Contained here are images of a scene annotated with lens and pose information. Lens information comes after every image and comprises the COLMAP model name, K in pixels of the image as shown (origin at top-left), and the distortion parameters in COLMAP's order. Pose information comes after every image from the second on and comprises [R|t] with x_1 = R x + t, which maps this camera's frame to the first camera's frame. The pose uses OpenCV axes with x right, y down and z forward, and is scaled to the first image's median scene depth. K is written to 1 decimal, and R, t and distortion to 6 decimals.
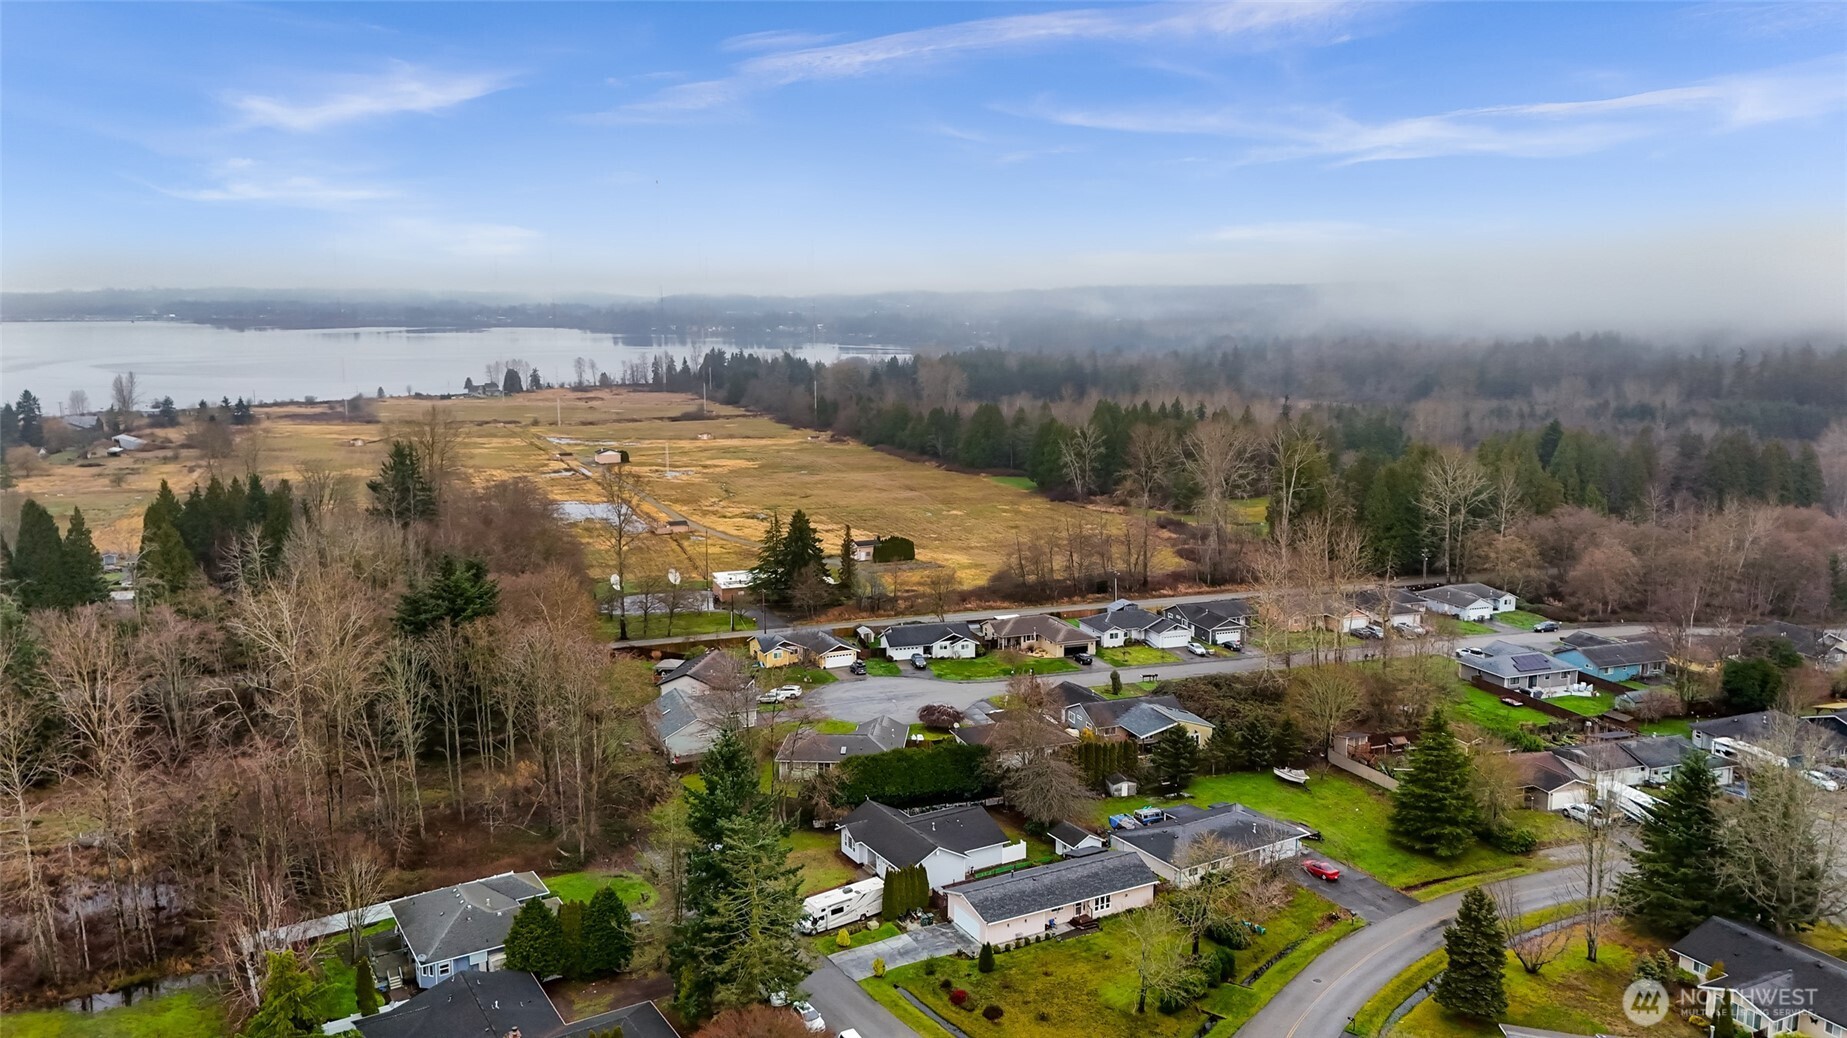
lens RADIAL K [[1353.9, 0, 916.3], [0, 1353.9, 515.1], [0, 0, 1]] dist [0.081947, -0.008698]
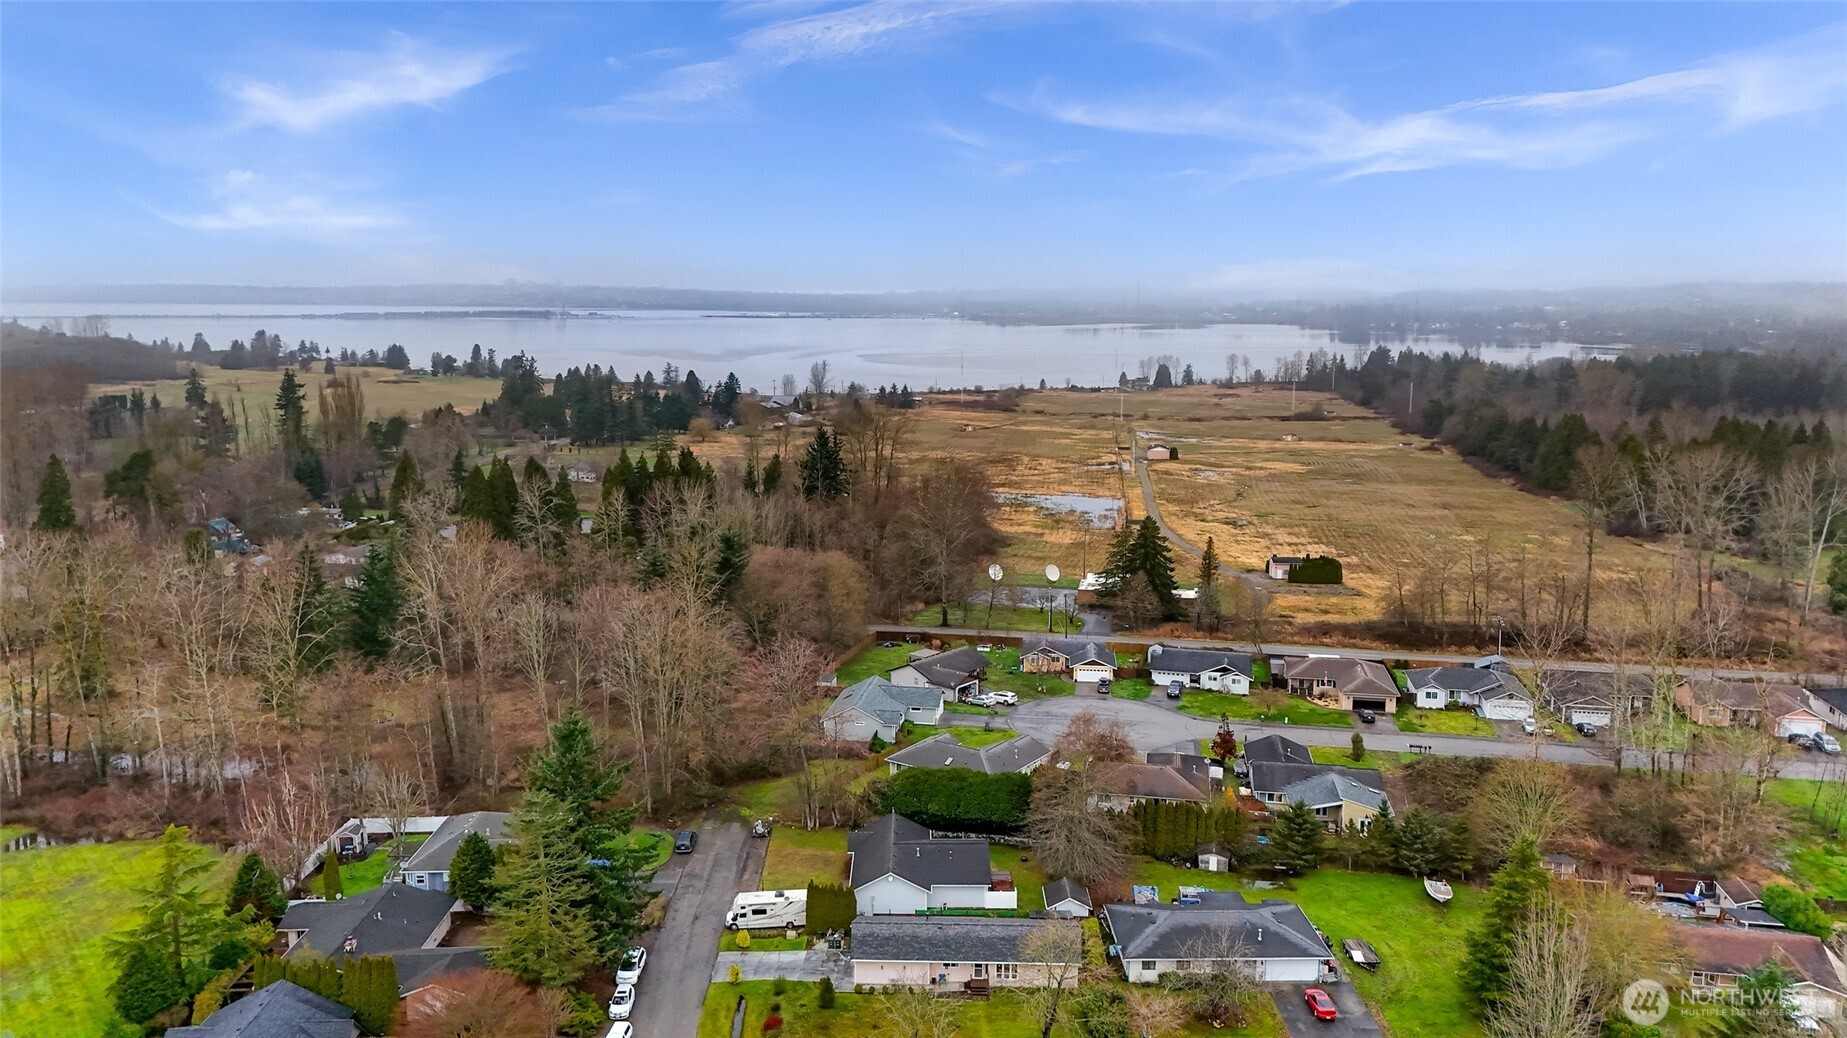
lens RADIAL K [[1353.9, 0, 918.5], [0, 1353.9, 525.9], [0, 0, 1]] dist [0.081947, -0.008698]
pose [[0.862634, 0.085470, -0.498556, 0.100006], [-0.080422, 0.996259, 0.031642, -0.005557], [0.499395, 0.012799, 0.866280, 0.039056]]
